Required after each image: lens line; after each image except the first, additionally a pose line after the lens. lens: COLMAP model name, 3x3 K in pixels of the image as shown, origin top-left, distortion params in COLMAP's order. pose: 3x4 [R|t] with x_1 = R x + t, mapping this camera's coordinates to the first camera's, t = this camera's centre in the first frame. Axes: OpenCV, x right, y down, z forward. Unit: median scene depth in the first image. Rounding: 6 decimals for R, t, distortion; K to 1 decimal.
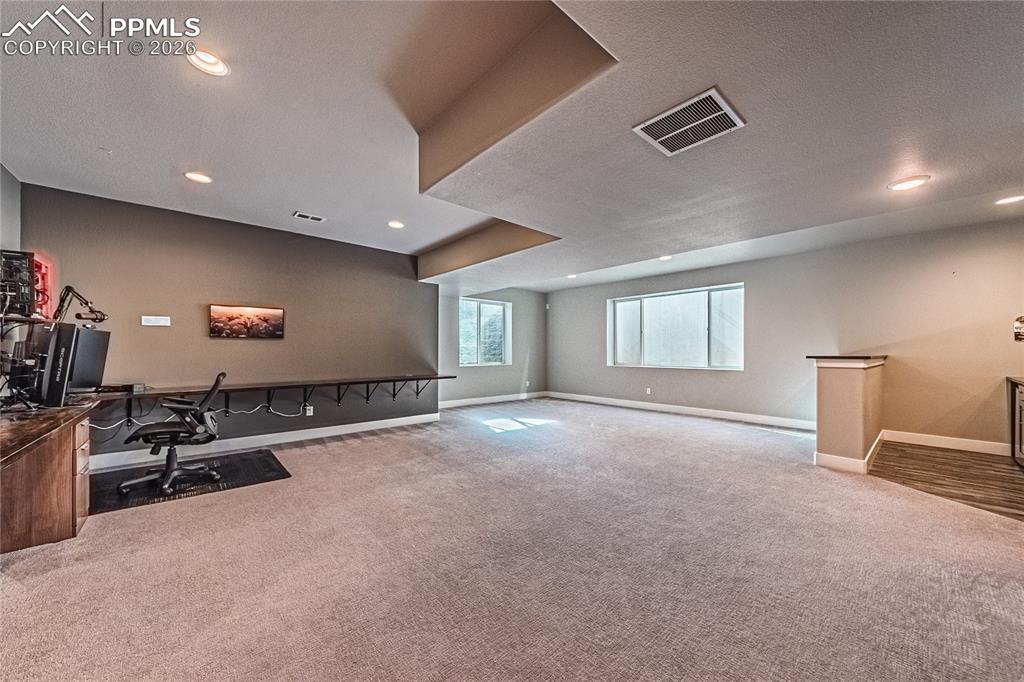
lens RADIAL K [[371.8, 0, 516.3], [0, 371.8, 349.0], [0, 0, 1]] dist [-0.002170, -0.000451]
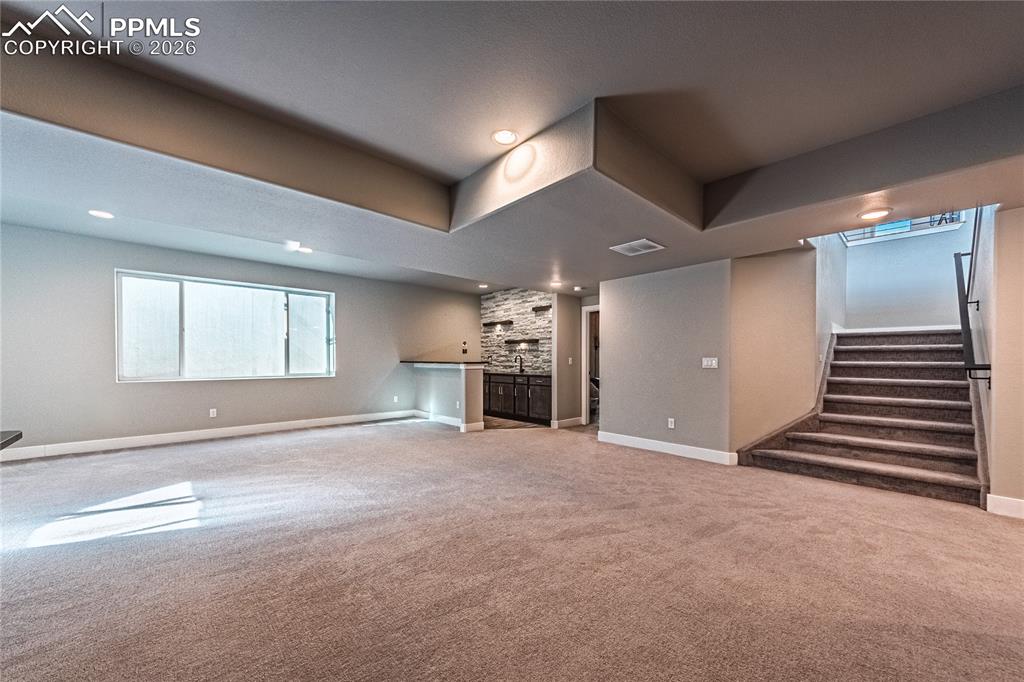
lens RADIAL K [[373.7, 0, 515.8], [0, 373.7, 362.8], [0, 0, 1]] dist [-0.000143, -0.000110]
pose [[-0.016855, -0.010899, 0.999799, -0.414075], [-0.009155, 0.999900, 0.010746, 0.002554], [-0.999816, -0.008972, -0.016953, 0.452156]]
